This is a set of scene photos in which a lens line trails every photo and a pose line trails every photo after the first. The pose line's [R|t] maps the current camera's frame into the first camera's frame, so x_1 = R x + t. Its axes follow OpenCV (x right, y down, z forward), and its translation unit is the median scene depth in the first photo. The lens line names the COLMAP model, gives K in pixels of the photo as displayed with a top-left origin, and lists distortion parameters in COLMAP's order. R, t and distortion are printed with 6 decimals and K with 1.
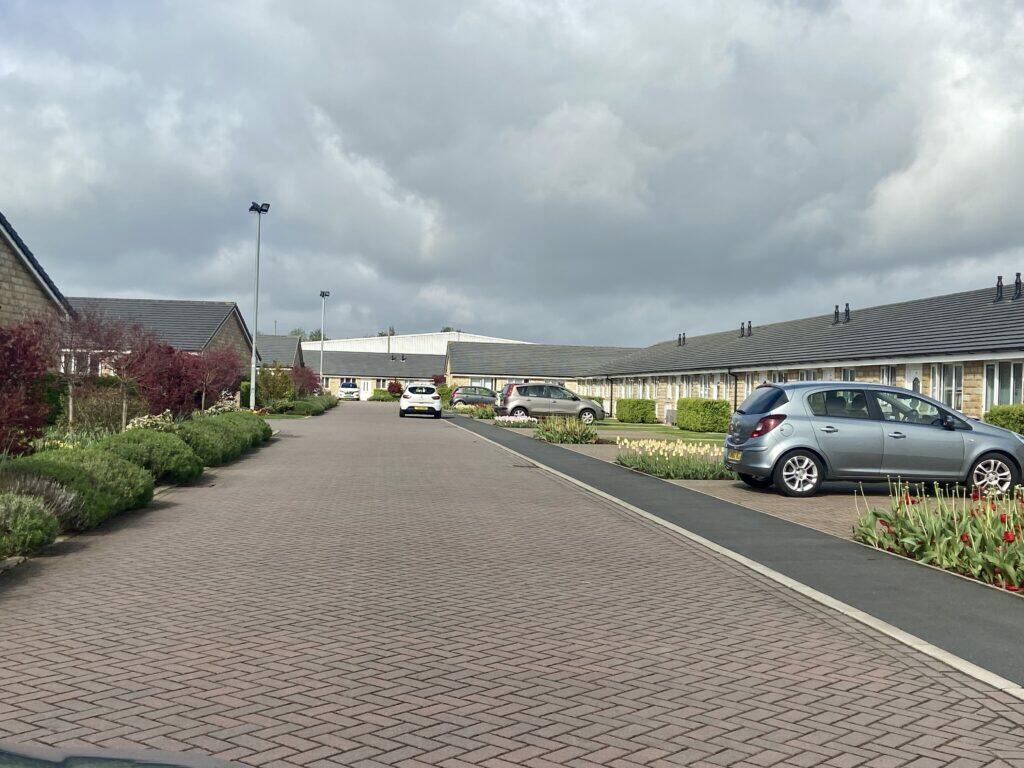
lens RADIAL K [[1498.6, 0, 512.0], [0, 1498.6, 384.0], [0, 0, 1]] dist [0.015674, 0.006312]
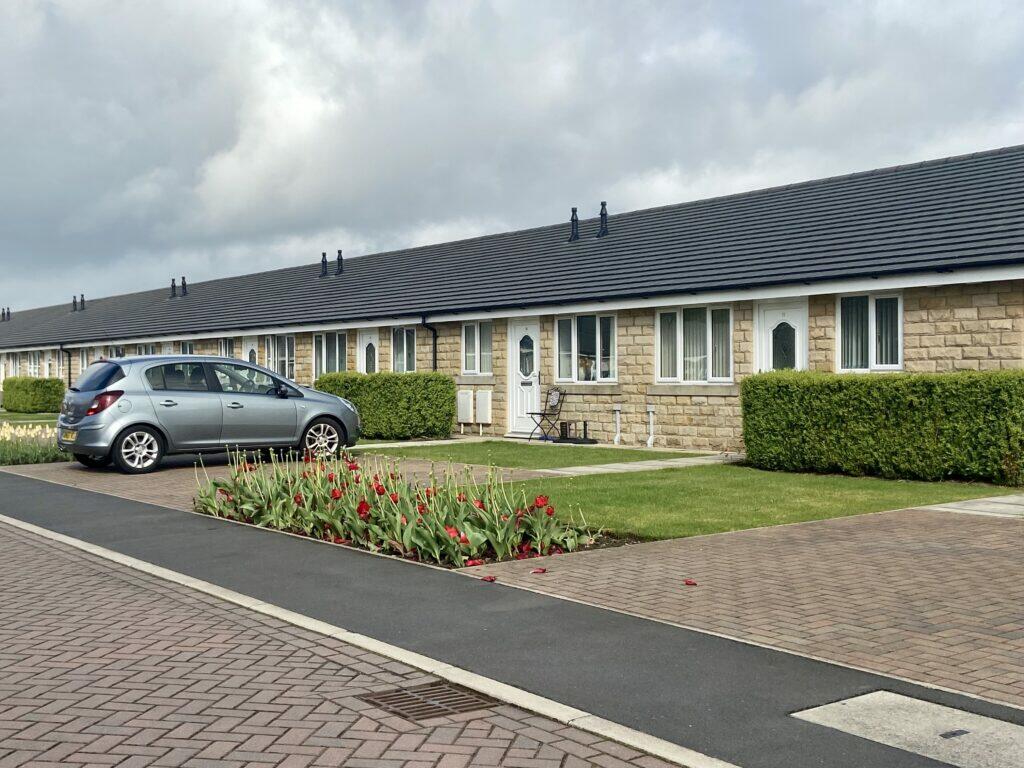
lens RADIAL K [[1233.0, 0, 513.2], [0, 1233.0, 354.2], [0, 0, 1]] dist [0.118341, -0.080178]
pose [[0.857656, -0.027559, 0.513485, -0.015660], [0.029472, 0.999556, 0.004421, 0.000716], [-0.513379, 0.011342, 0.858087, 0.170743]]
